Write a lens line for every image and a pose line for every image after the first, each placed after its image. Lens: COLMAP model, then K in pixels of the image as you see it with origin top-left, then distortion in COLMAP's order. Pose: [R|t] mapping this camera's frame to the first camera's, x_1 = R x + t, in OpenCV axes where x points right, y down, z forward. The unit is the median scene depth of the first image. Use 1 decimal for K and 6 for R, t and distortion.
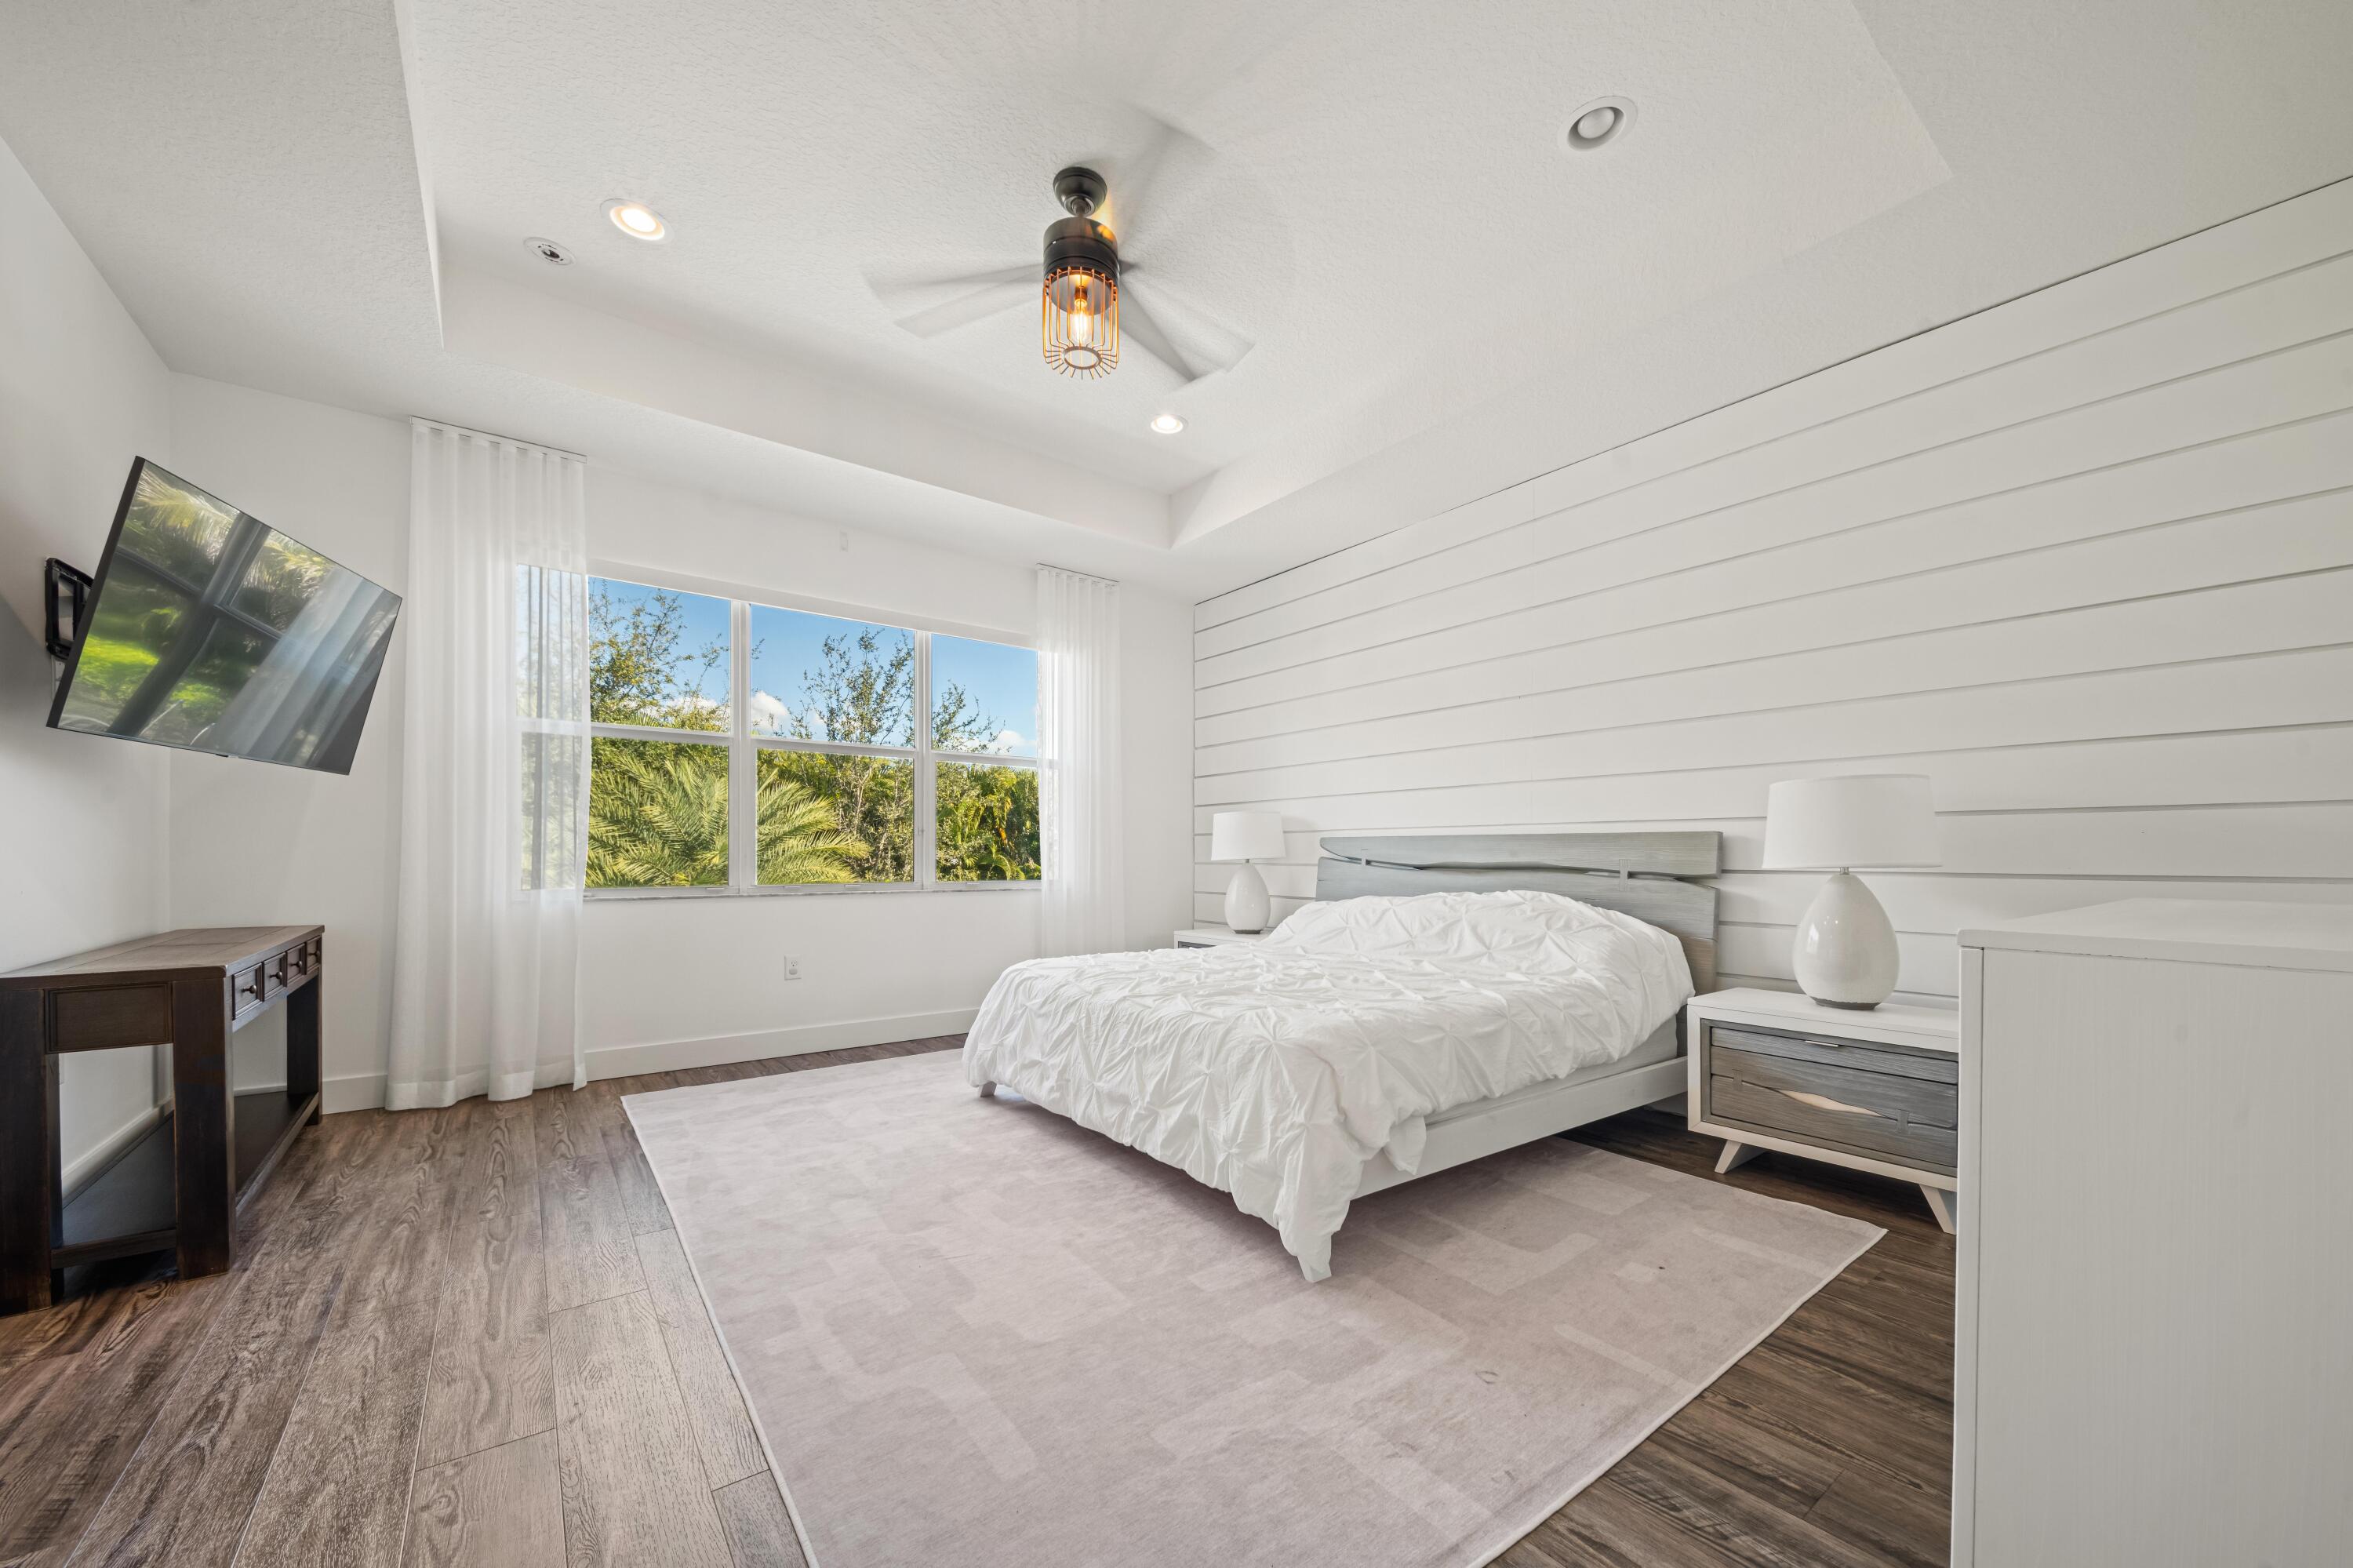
lens RADIAL K [[851.8, 0, 1175.4], [0, 851.8, 816.1], [0, 0, 1]] dist [0.019938, -0.010187]
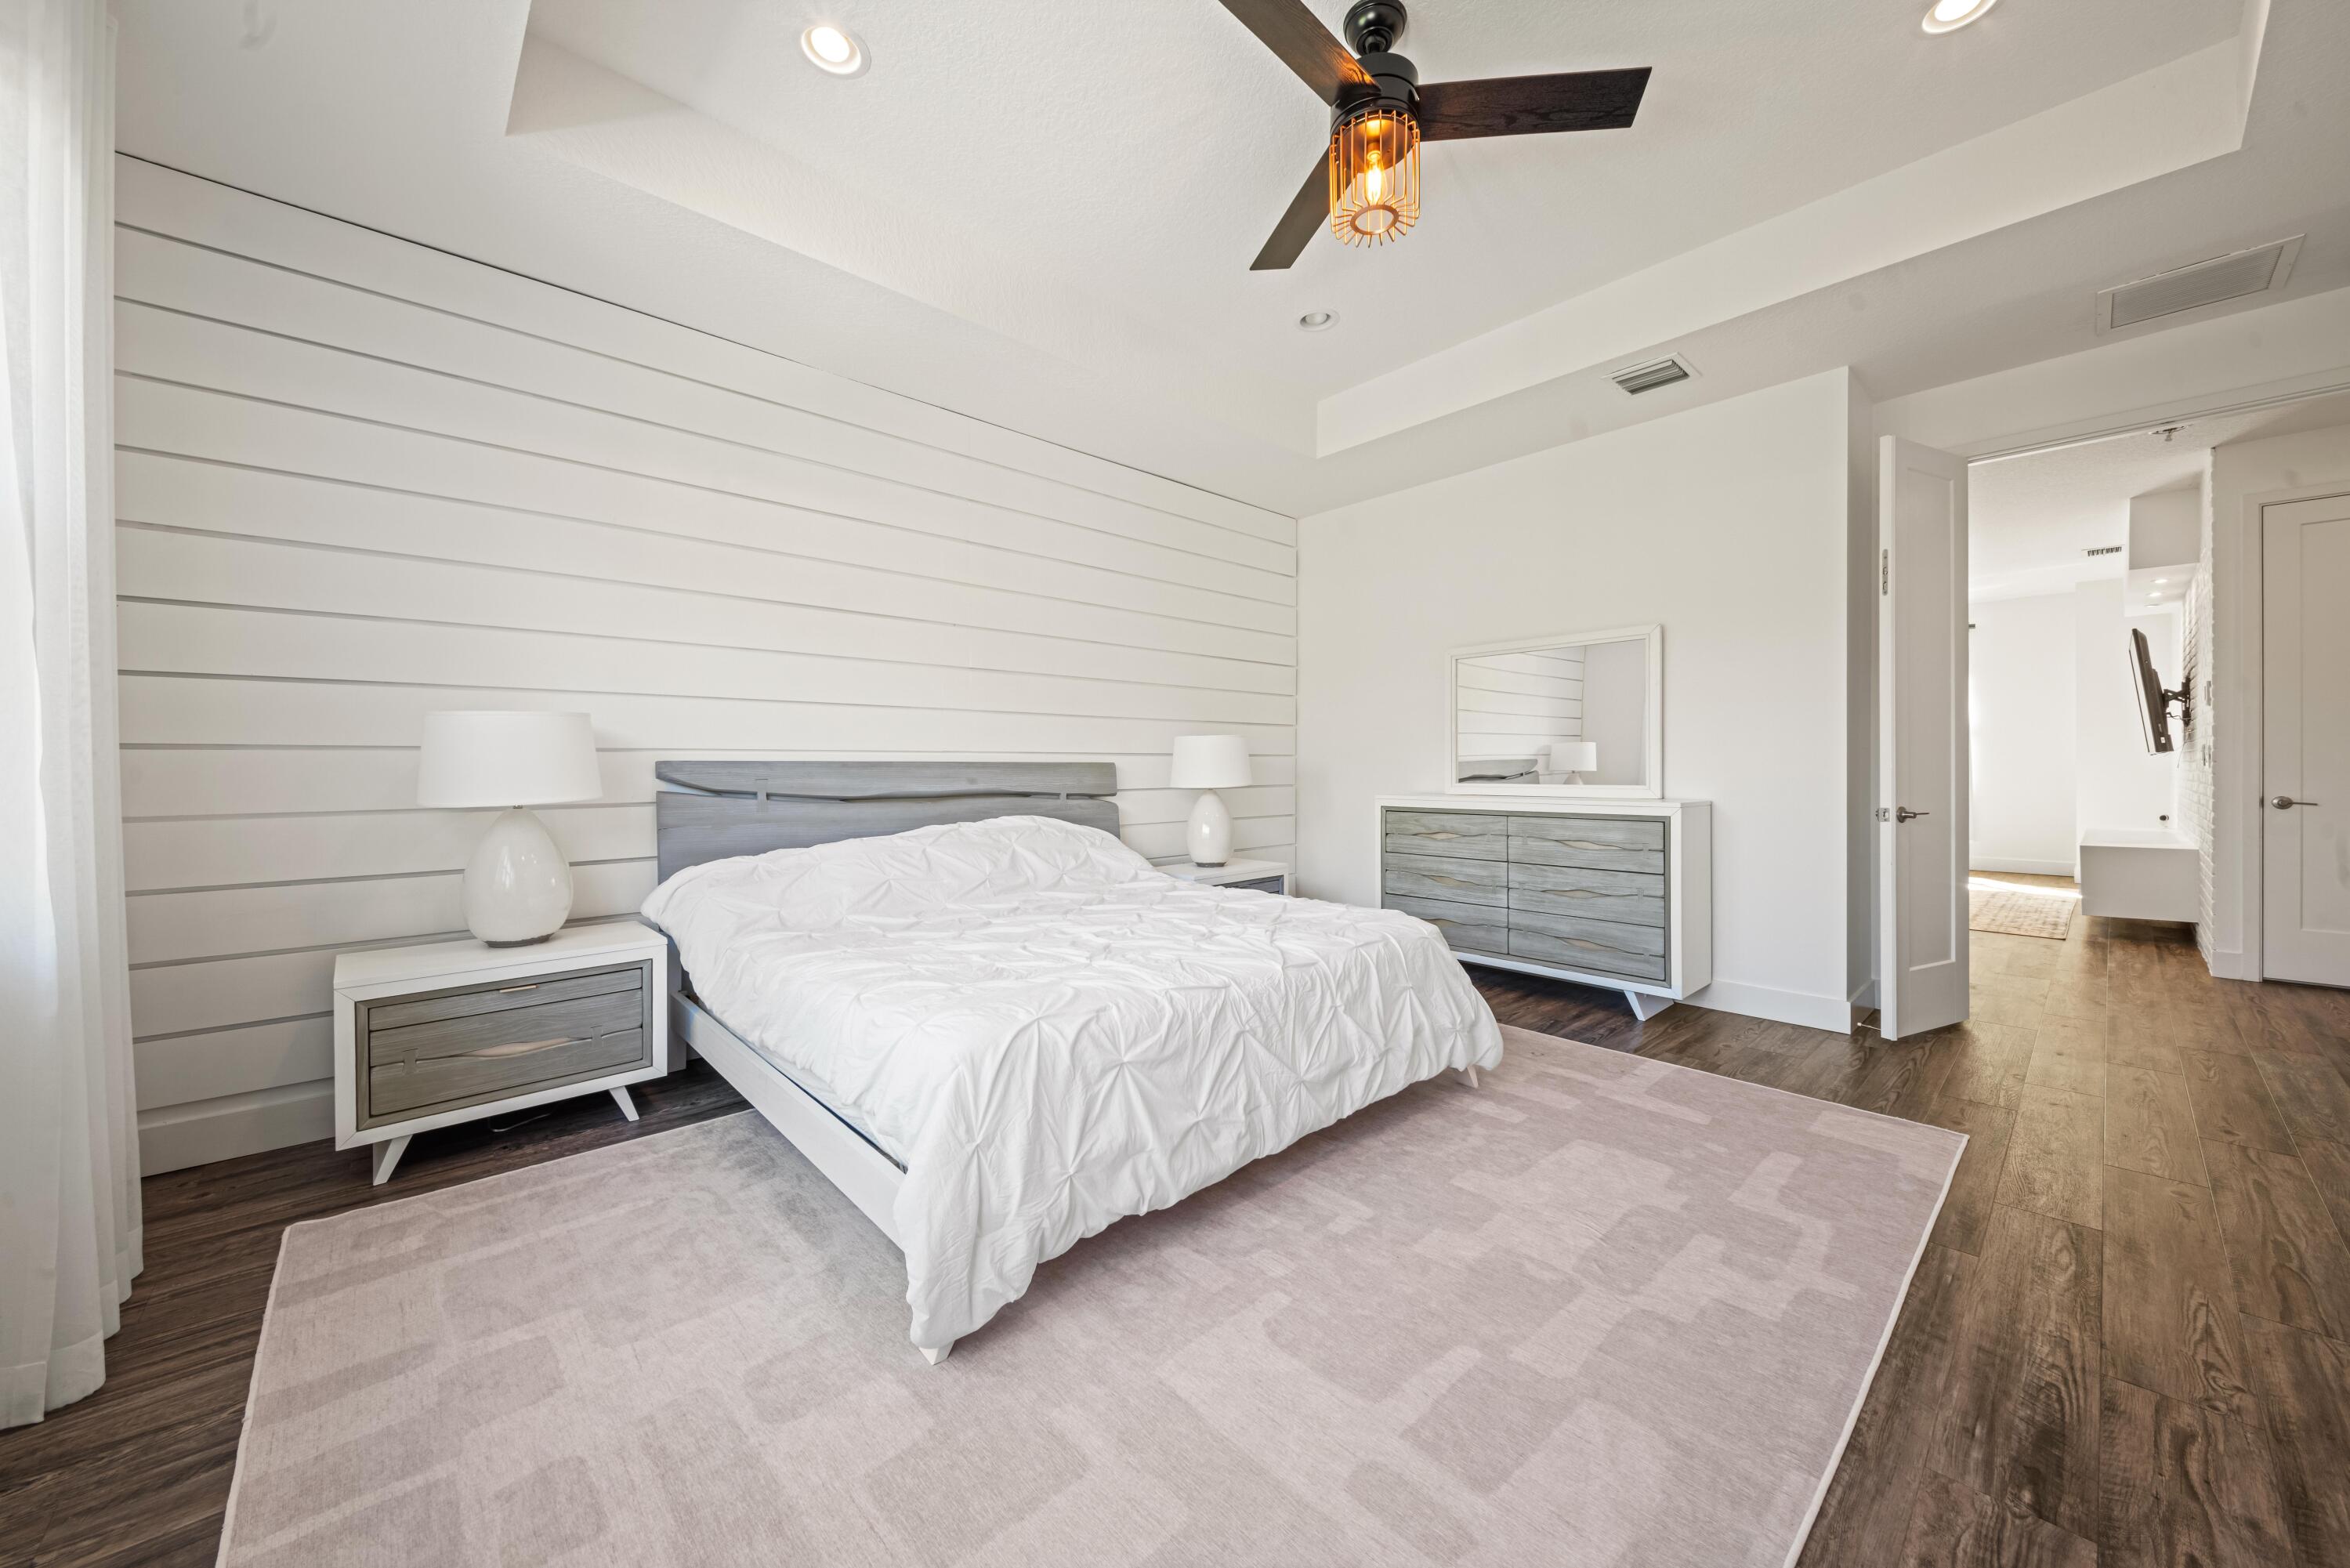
lens RADIAL K [[861.9, 0, 1175.0], [0, 861.9, 784.0], [0, 0, 1]] dist [0.000309, 0.000043]
pose [[-0.104884, -0.007449, 0.994457, -0.668292], [-0.026403, 0.999640, 0.004703, 0.040340], [-0.994134, -0.025764, -0.105042, 0.950544]]
